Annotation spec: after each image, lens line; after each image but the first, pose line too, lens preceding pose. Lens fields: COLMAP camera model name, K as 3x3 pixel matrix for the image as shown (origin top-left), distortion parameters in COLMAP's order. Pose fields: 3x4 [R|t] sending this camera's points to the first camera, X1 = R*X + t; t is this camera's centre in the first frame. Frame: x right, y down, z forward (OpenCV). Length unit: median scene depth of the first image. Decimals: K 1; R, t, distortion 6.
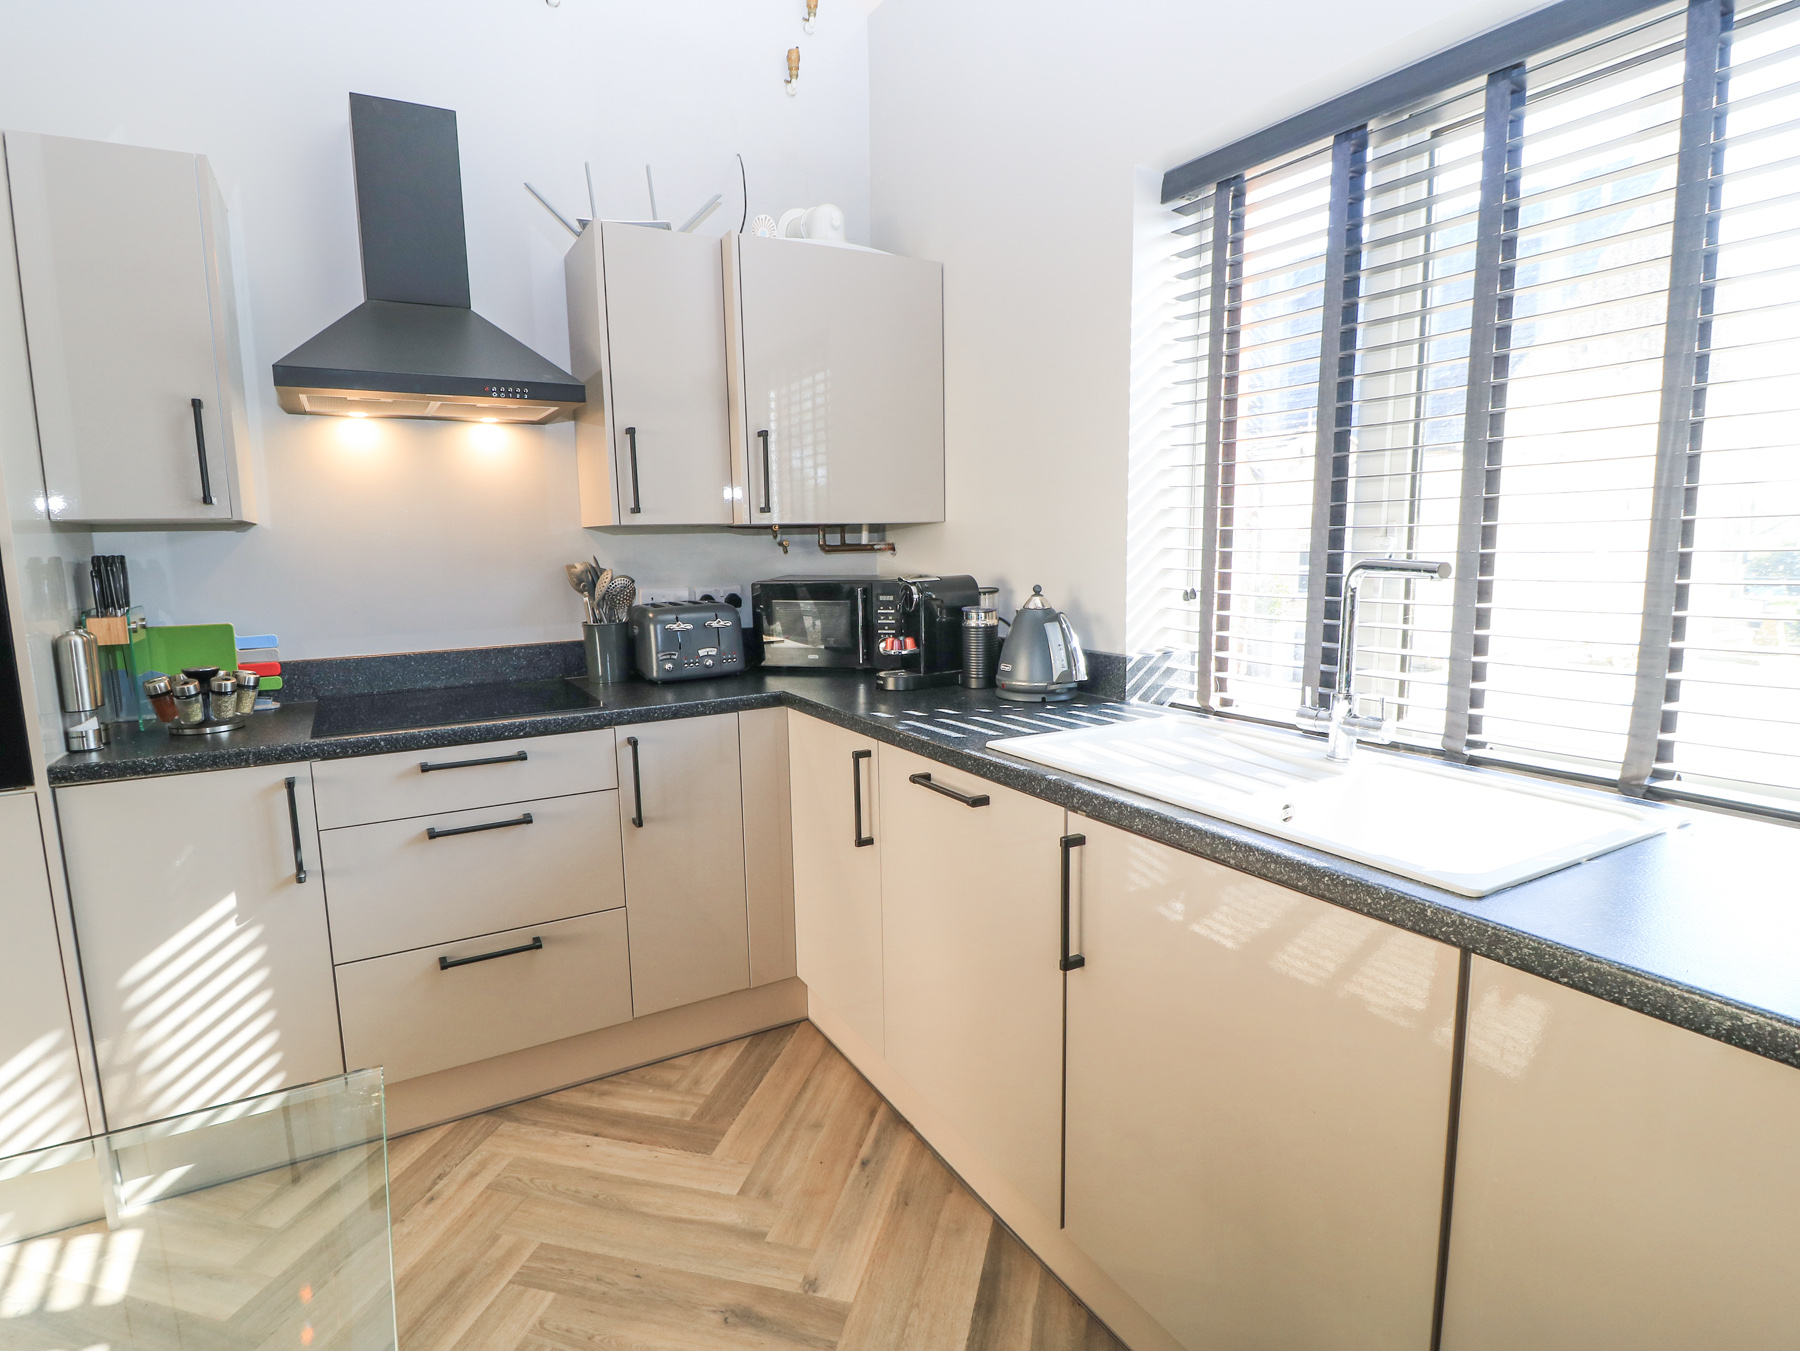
lens RADIAL K [[983.6, 0, 893.9], [0, 983.6, 672.6], [0, 0, 1]] dist [0.001253, -0.000202]
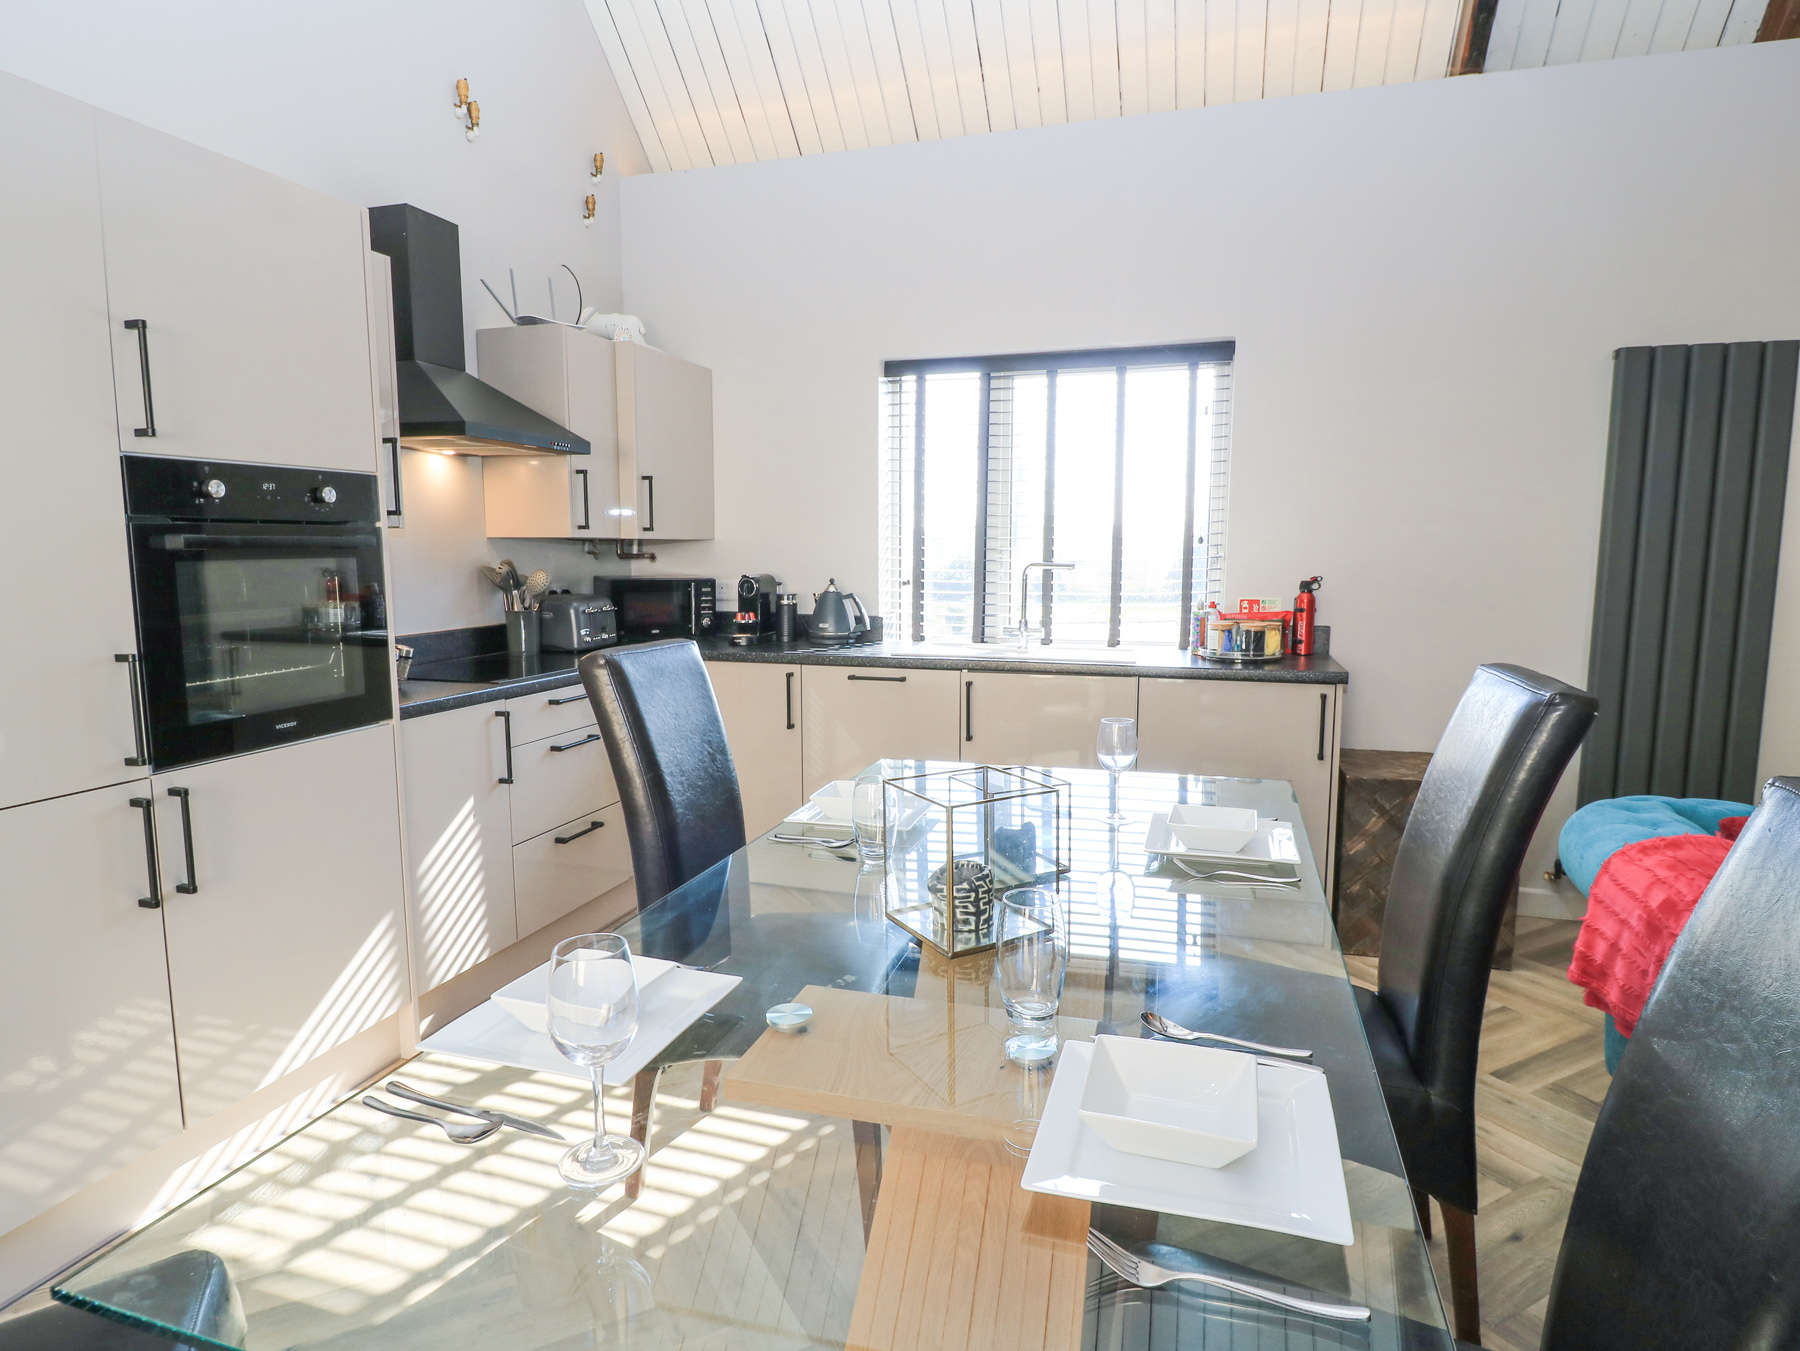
lens RADIAL K [[1062.3, 0, 899.8], [0, 1062.3, 679.2], [0, 0, 1]] dist [0.000145, 0.000666]
pose [[0.725687, -0.063780, 0.685063, -0.956883], [0.079879, 0.996771, 0.008184, 0.074190], [-0.683373, 0.048784, 0.728438, -0.395322]]
